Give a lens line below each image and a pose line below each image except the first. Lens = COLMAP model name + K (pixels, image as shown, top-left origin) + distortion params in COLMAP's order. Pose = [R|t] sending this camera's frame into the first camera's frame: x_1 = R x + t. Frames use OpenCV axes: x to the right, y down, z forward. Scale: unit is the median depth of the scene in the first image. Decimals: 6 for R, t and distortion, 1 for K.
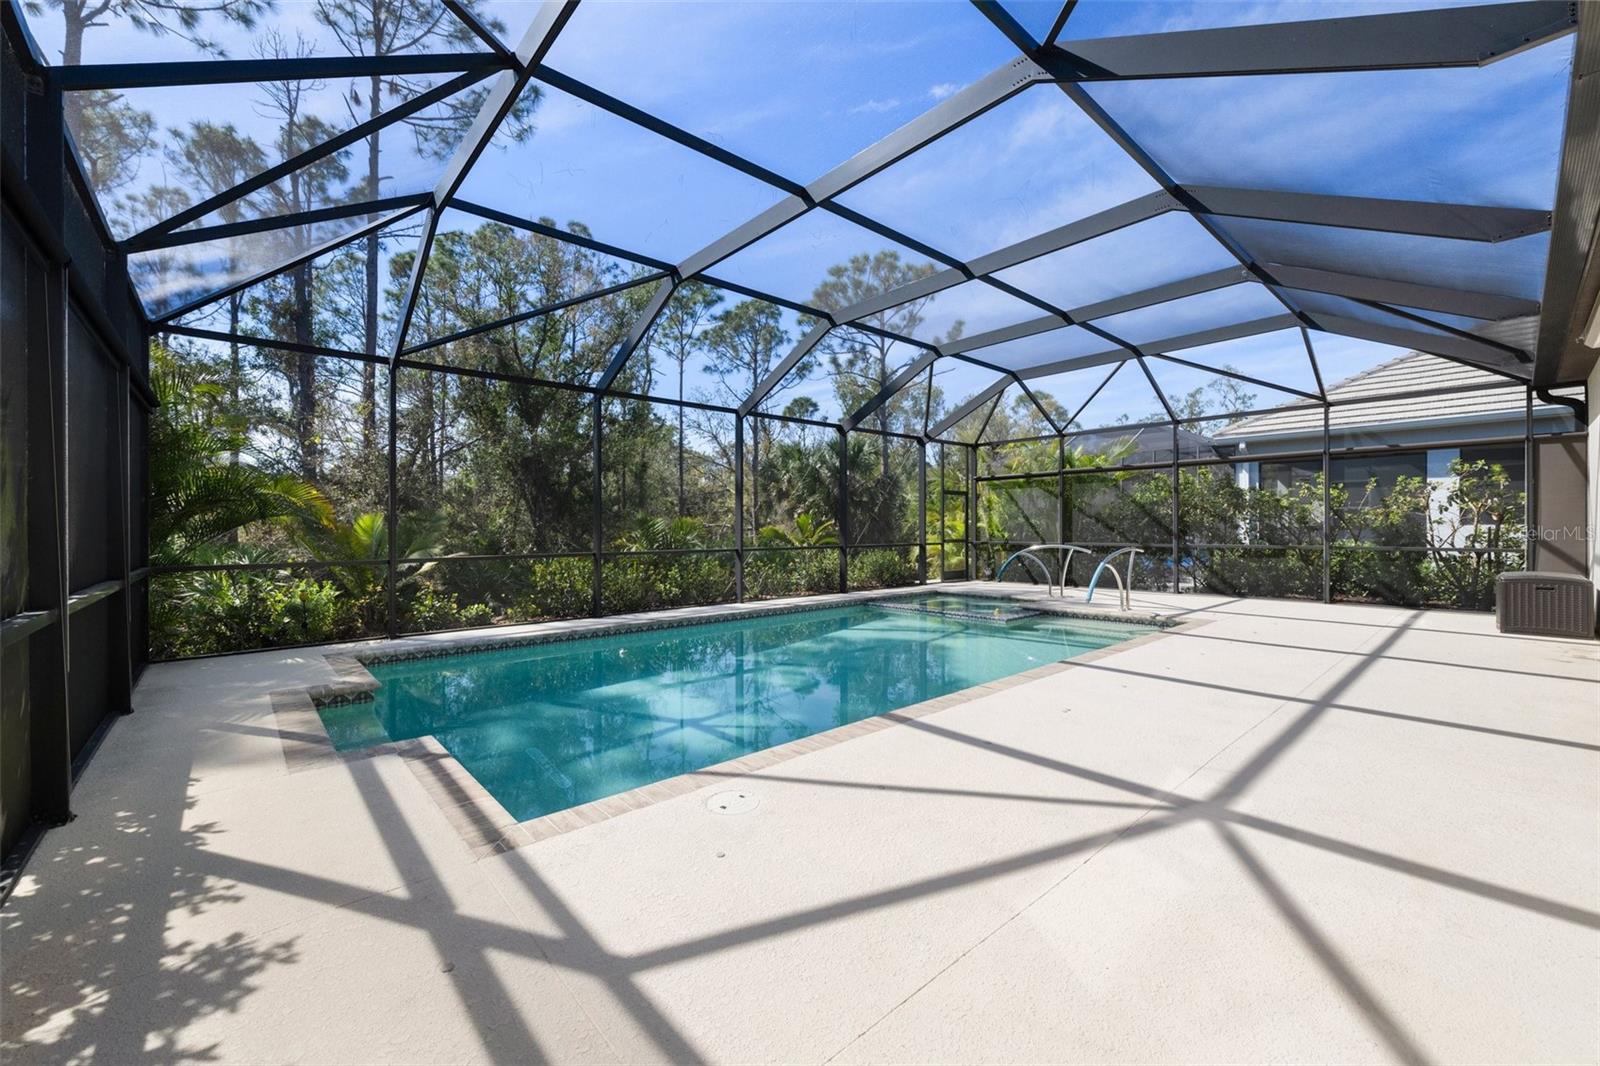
lens RADIAL K [[637.7, 0, 799.9], [0, 637.7, 531.6], [0, 0, 1]] dist [0.000157, -0.002304]
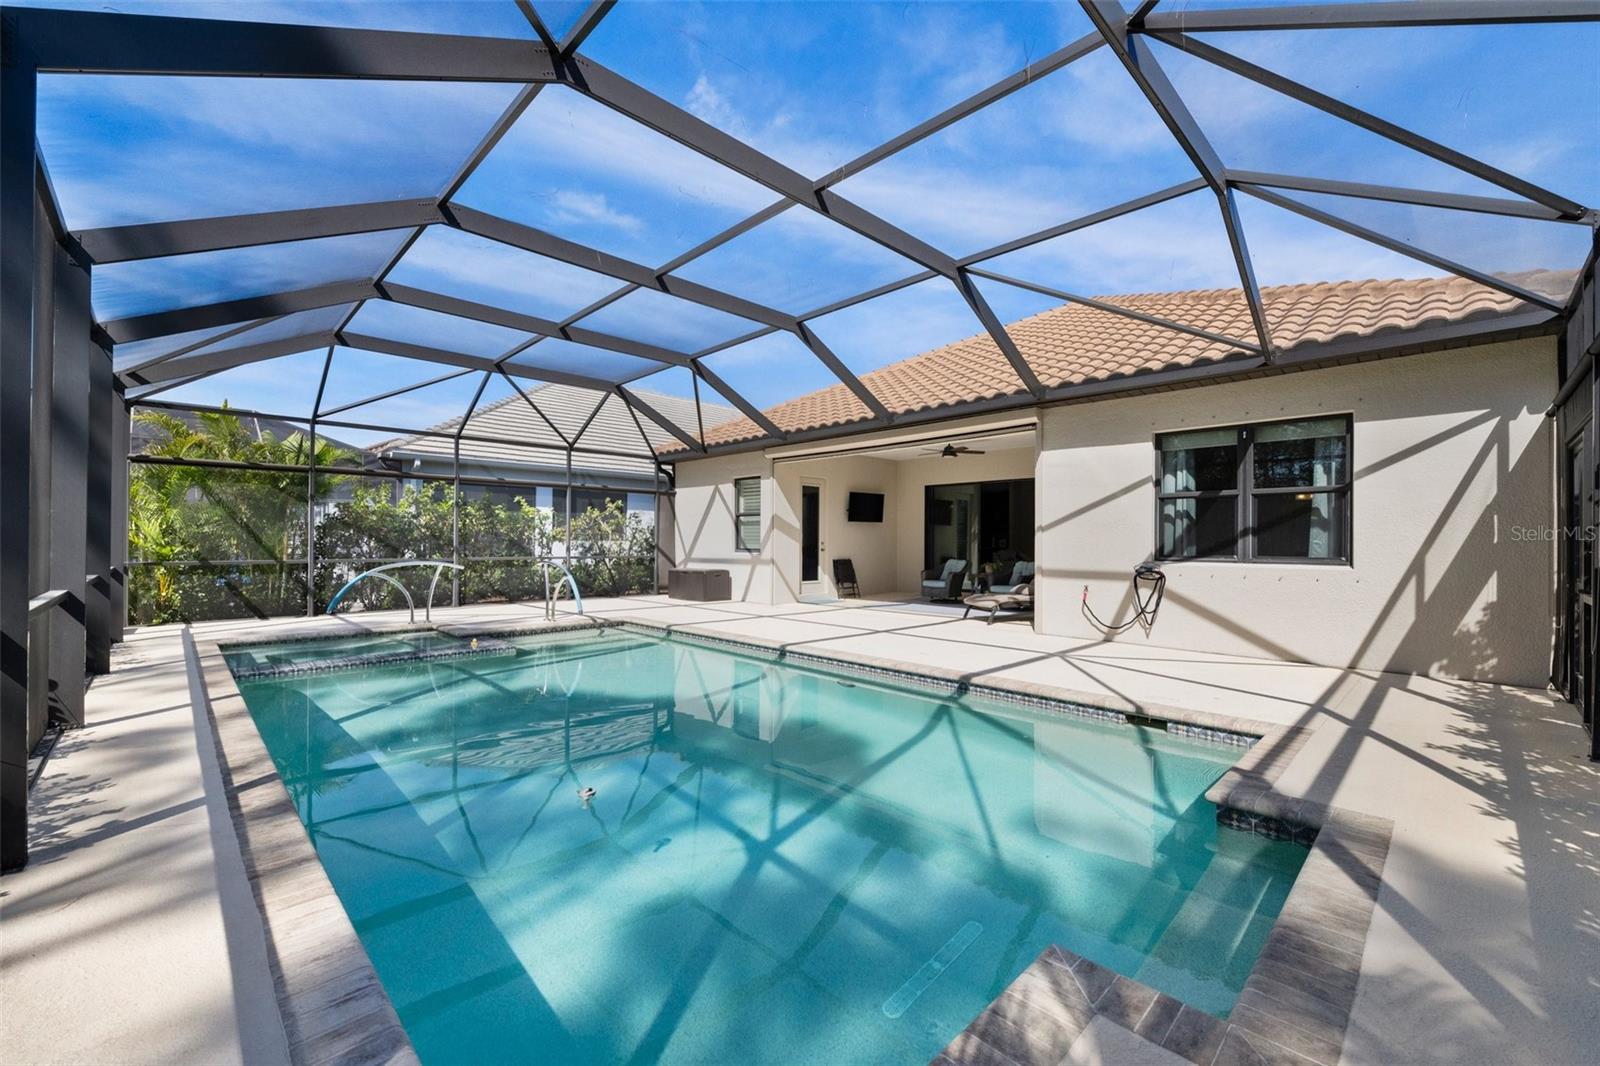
lens RADIAL K [[637.7, 0, 800.0], [0, 637.7, 542.3], [0, 0, 1]] dist [0.000157, -0.002304]
pose [[-0.036095, 0.004384, 0.999339, -1.567619], [-0.001386, 0.999989, -0.004437, -0.003295], [-0.999347, -0.001545, -0.036089, 1.758715]]
